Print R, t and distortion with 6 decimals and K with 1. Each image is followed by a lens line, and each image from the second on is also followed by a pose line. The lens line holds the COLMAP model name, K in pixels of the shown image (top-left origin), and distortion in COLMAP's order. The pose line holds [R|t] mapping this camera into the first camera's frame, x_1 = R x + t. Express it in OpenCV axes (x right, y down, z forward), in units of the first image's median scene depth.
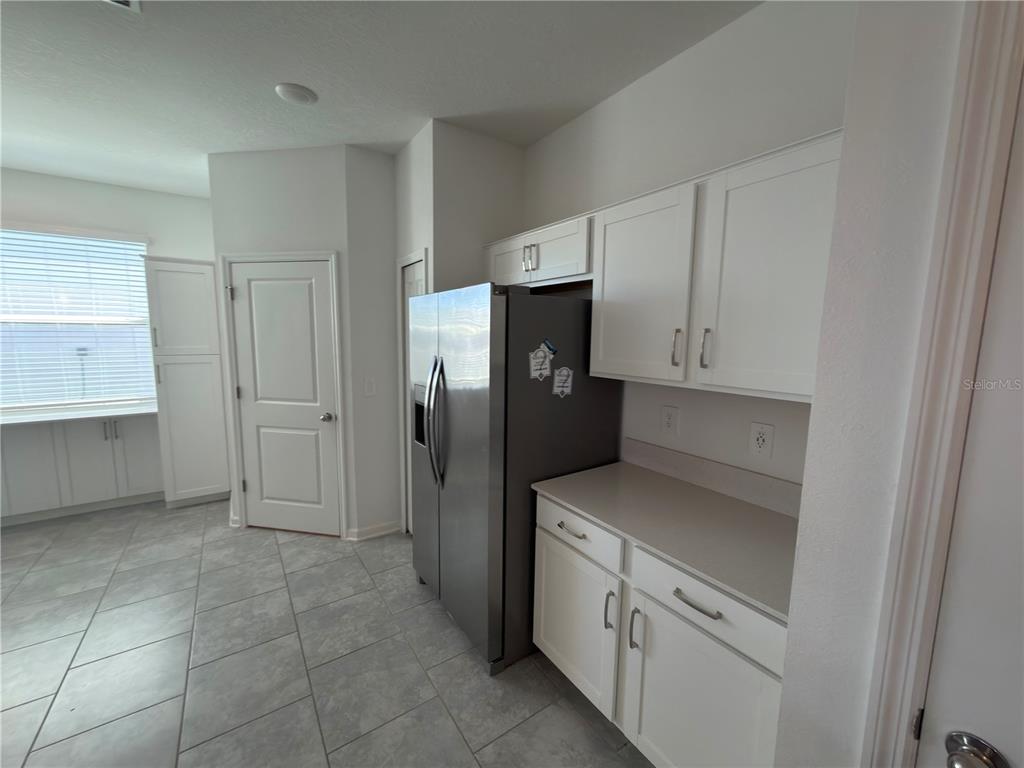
lens RADIAL K [[407.6, 0, 508.2], [0, 407.6, 380.7], [0, 0, 1]] dist [-0.000504, 0.000602]
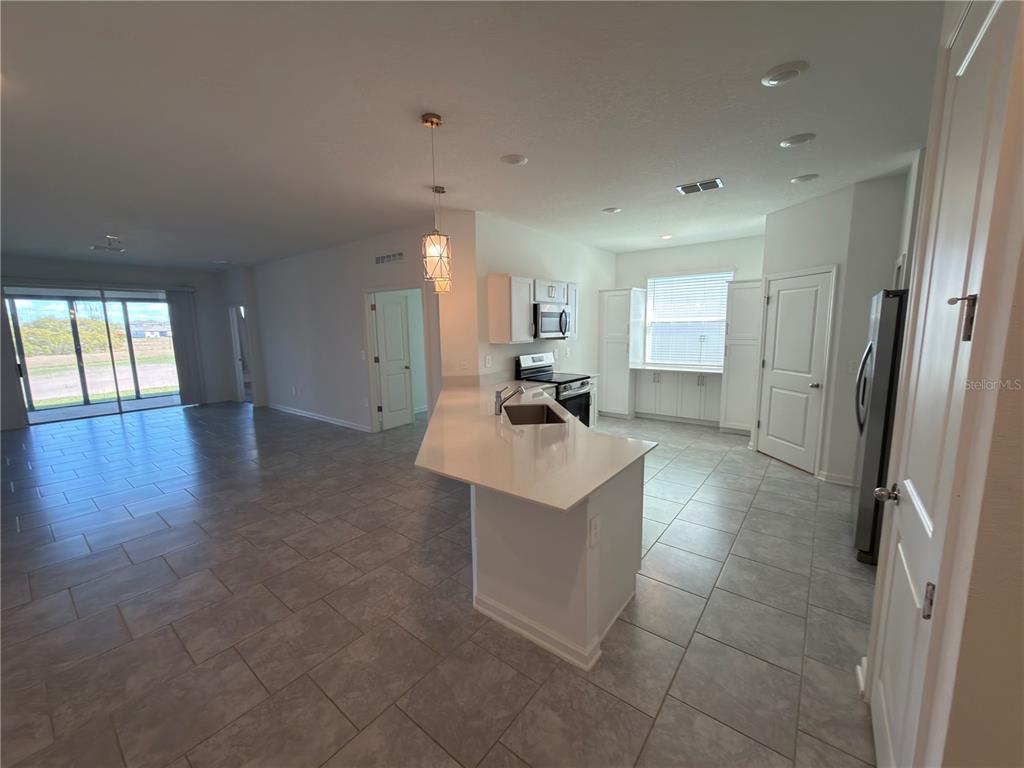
lens RADIAL K [[407.6, 0, 509.5], [0, 407.6, 381.7], [0, 0, 1]] dist [-0.000504, 0.000602]
pose [[0.299873, 0.114970, -0.947026, 0.547617], [-0.094048, 0.991438, 0.090582, 0.048355], [0.949332, 0.061903, 0.308118, -0.410303]]
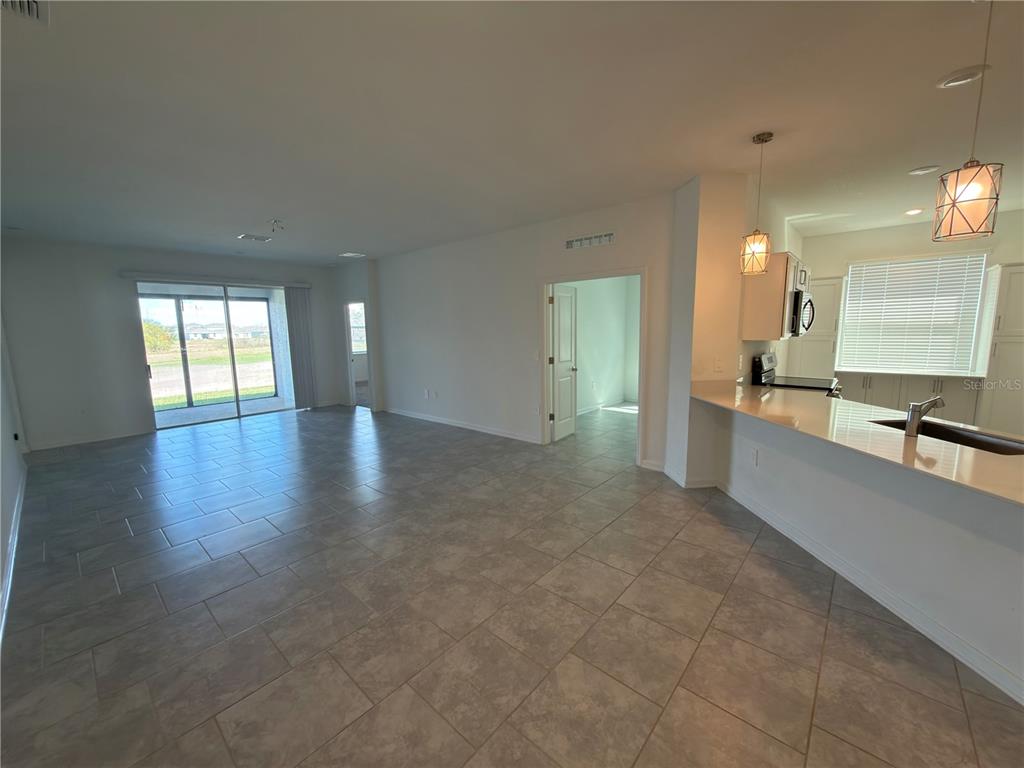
lens RADIAL K [[407.6, 0, 510.9], [0, 407.6, 380.7], [0, 0, 1]] dist [-0.000504, 0.000602]
pose [[0.245007, 0.110258, -0.963231, 0.089814], [-0.092857, 0.991614, 0.089887, 0.129078], [0.965064, 0.067420, 0.253191, -1.020028]]
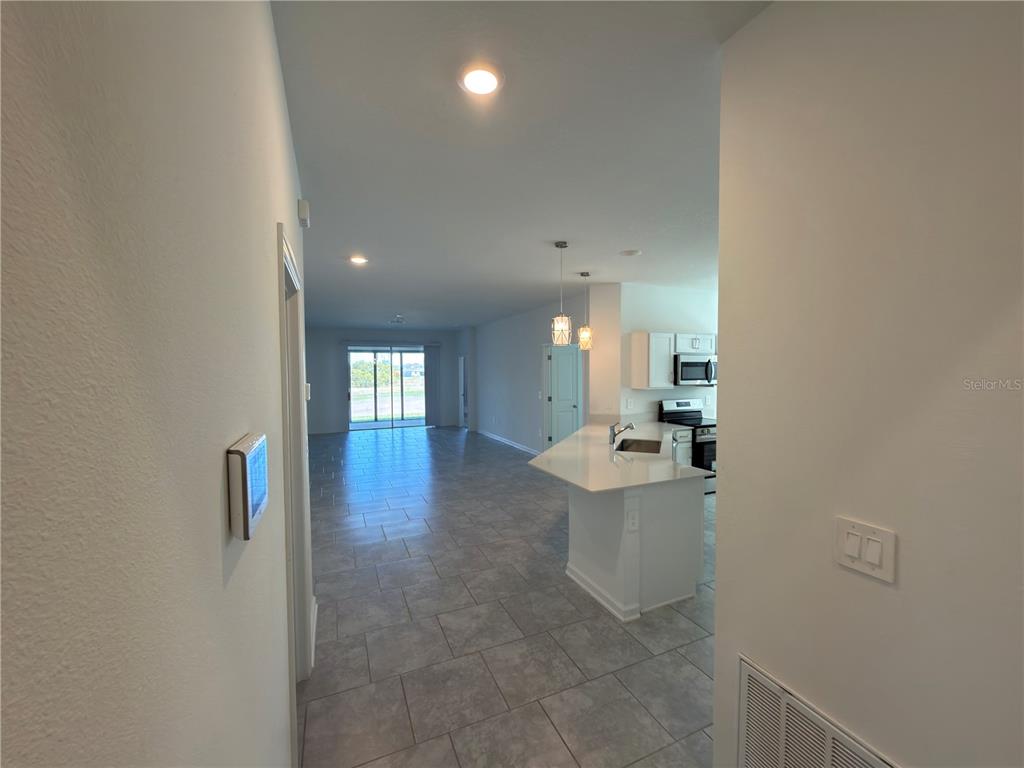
lens RADIAL K [[407.6, 0, 511.8], [0, 407.6, 380.1], [0, 0, 1]] dist [-0.000504, 0.000602]
pose [[-0.180097, 0.013165, -0.983561, 0.945880], [-0.110960, 0.993256, 0.033612, 0.011381], [0.977371, 0.115189, -0.177422, -0.217115]]
